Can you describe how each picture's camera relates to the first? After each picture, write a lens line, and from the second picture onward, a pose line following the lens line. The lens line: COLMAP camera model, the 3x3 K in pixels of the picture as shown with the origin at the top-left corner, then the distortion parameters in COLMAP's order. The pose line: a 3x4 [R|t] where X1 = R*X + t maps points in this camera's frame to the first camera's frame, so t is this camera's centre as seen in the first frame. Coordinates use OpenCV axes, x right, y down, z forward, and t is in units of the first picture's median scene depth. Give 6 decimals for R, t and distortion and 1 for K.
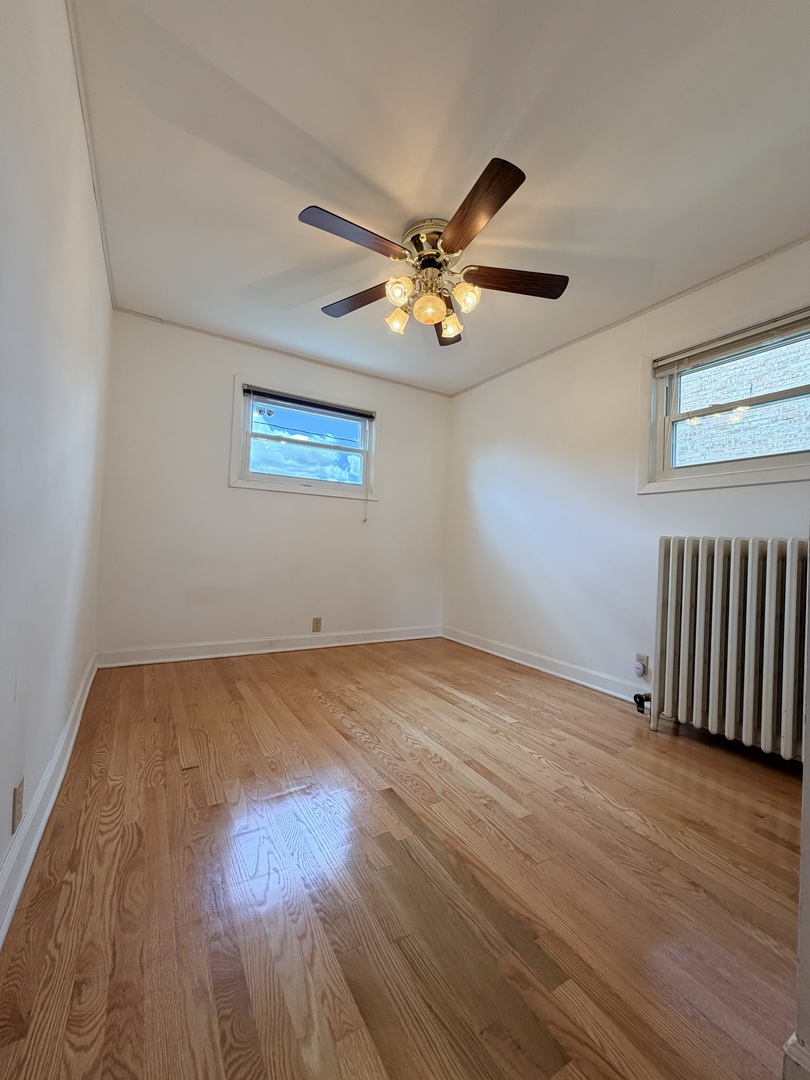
lens RADIAL K [[428.4, 0, 404.7], [0, 428.4, 539.7], [0, 0, 1]] dist [-0.000575, -0.000270]
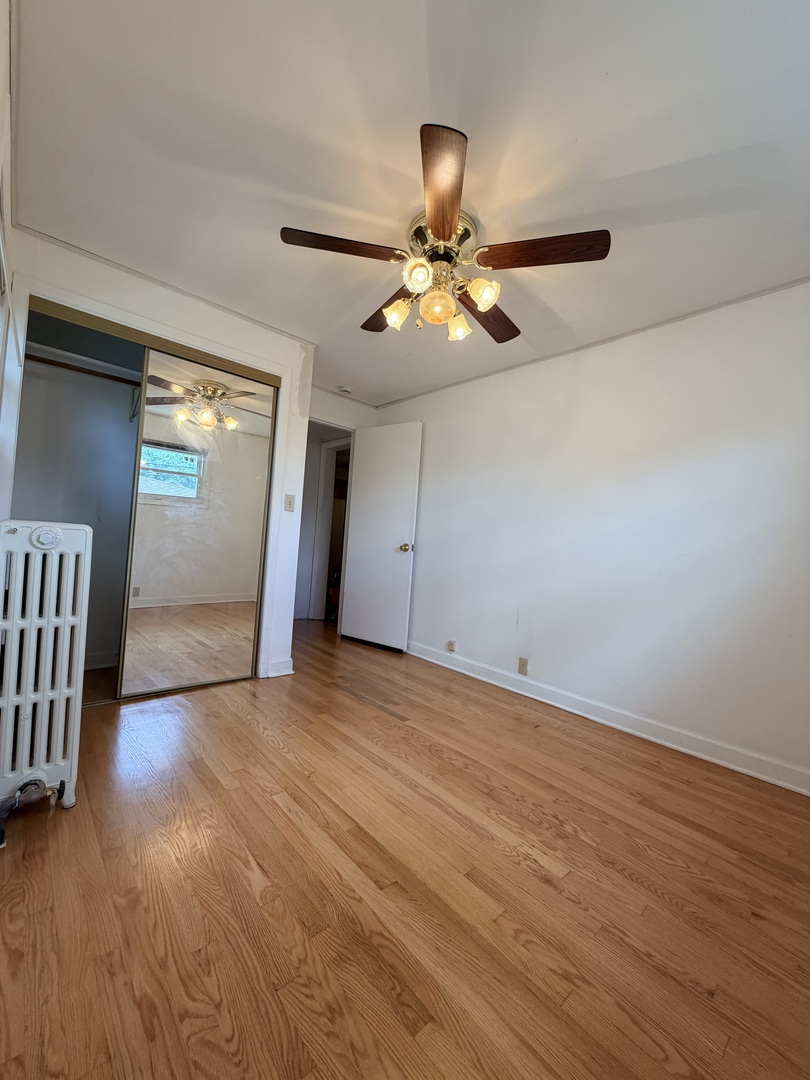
lens RADIAL K [[428.4, 0, 405.6], [0, 428.4, 541.1], [0, 0, 1]] dist [-0.000575, -0.000270]
pose [[-0.975736, -0.107984, -0.190471, 0.218309], [-0.105992, 0.994153, -0.020645, -0.024141], [0.191586, 0.000045, -0.981476, 1.698224]]
